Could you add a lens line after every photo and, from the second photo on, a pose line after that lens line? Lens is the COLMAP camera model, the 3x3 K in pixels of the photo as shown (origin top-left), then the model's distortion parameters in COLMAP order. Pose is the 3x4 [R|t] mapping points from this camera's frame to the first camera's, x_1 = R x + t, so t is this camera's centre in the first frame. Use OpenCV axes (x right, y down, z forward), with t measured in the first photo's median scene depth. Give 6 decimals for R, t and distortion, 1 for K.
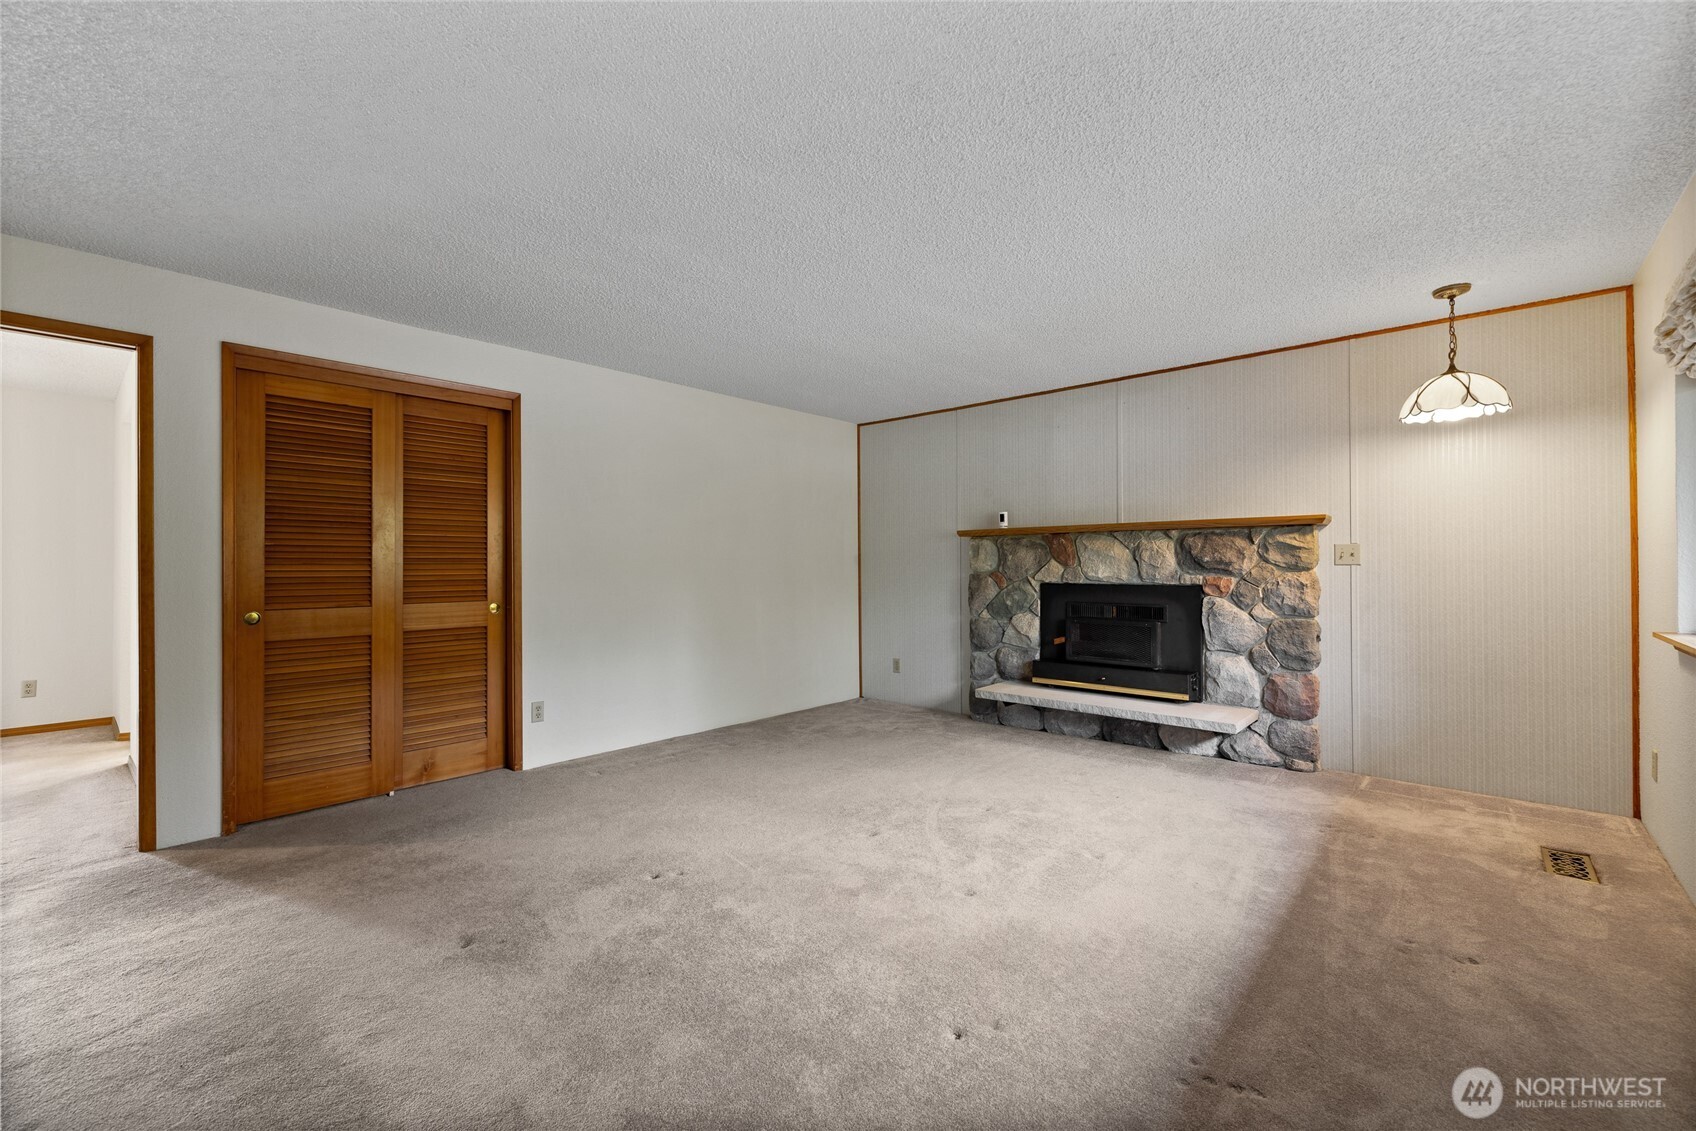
lens RADIAL K [[713.5, 0, 826.3], [0, 713.5, 559.8], [0, 0, 1]] dist [-0.001800, 0.000031]
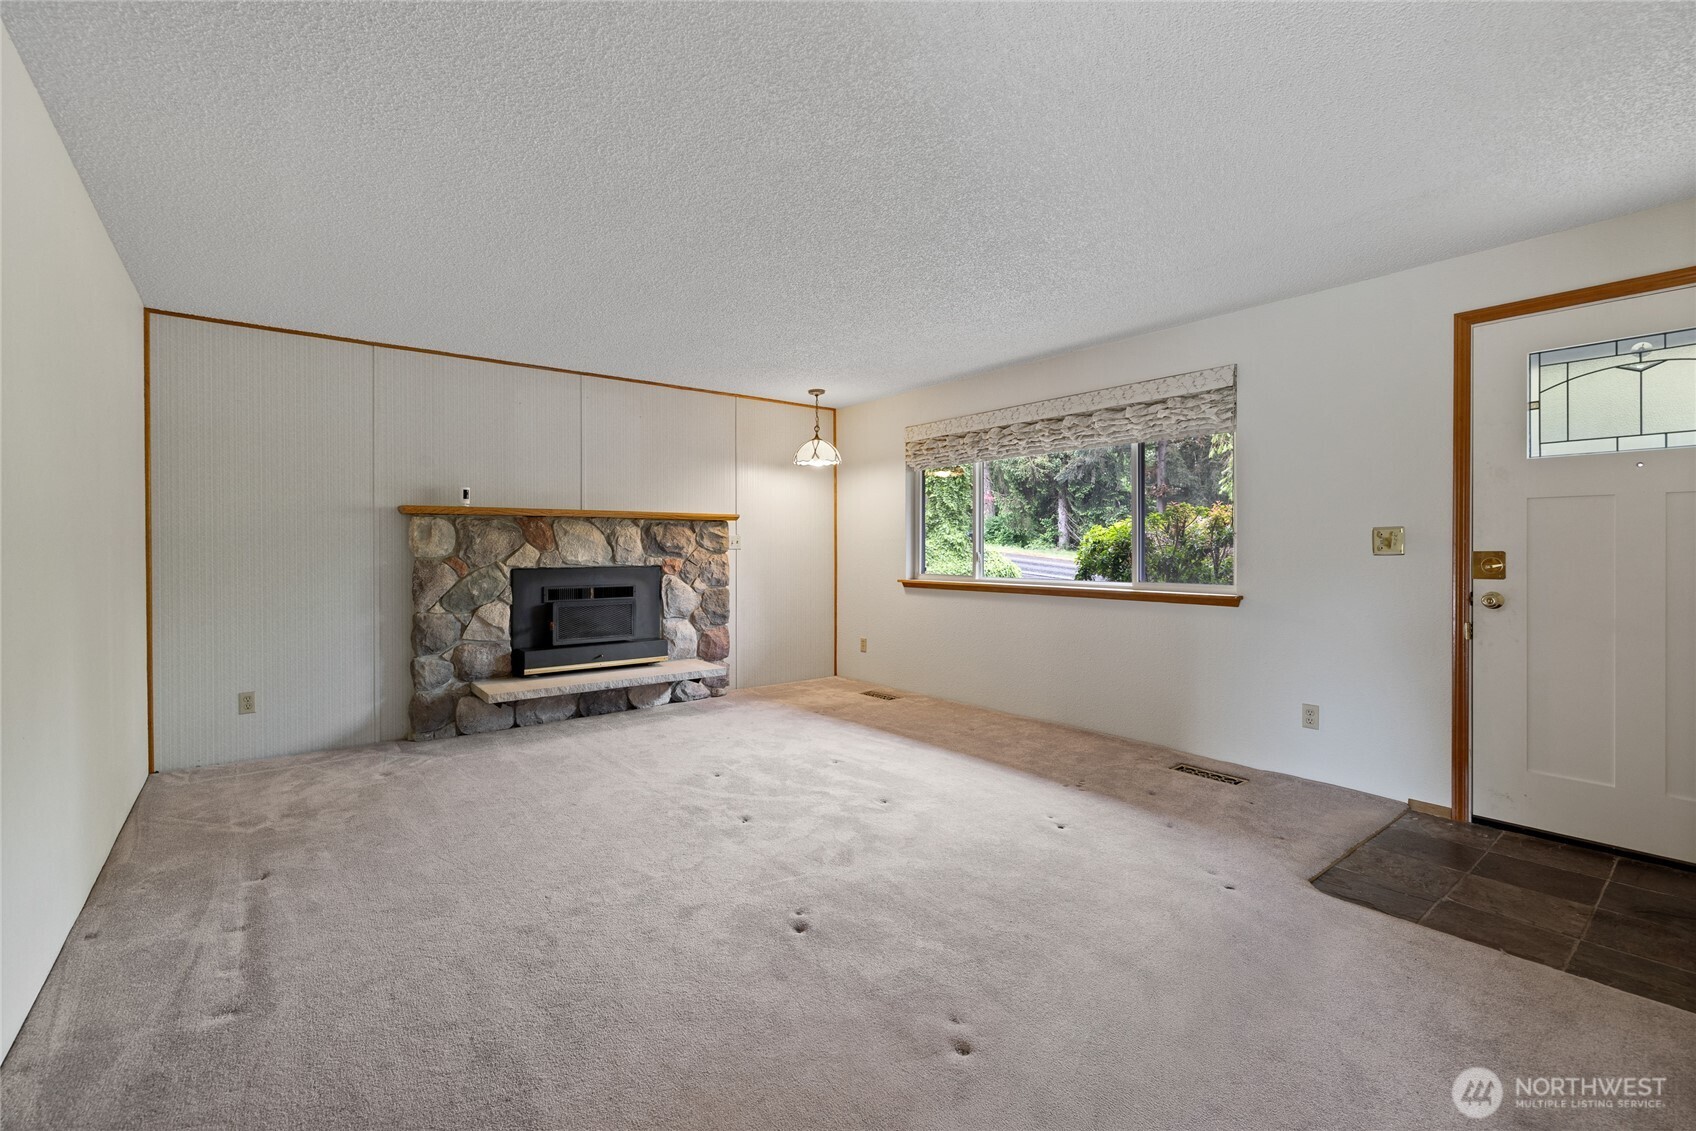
lens RADIAL K [[713.5, 0, 826.3], [0, 713.5, 559.8], [0, 0, 1]] dist [-0.001800, 0.000031]
pose [[0.174306, -0.012672, 0.984610, -0.623382], [-0.006155, 0.999884, 0.013958, 0.006444], [-0.984672, -0.008493, 0.174208, 0.503902]]
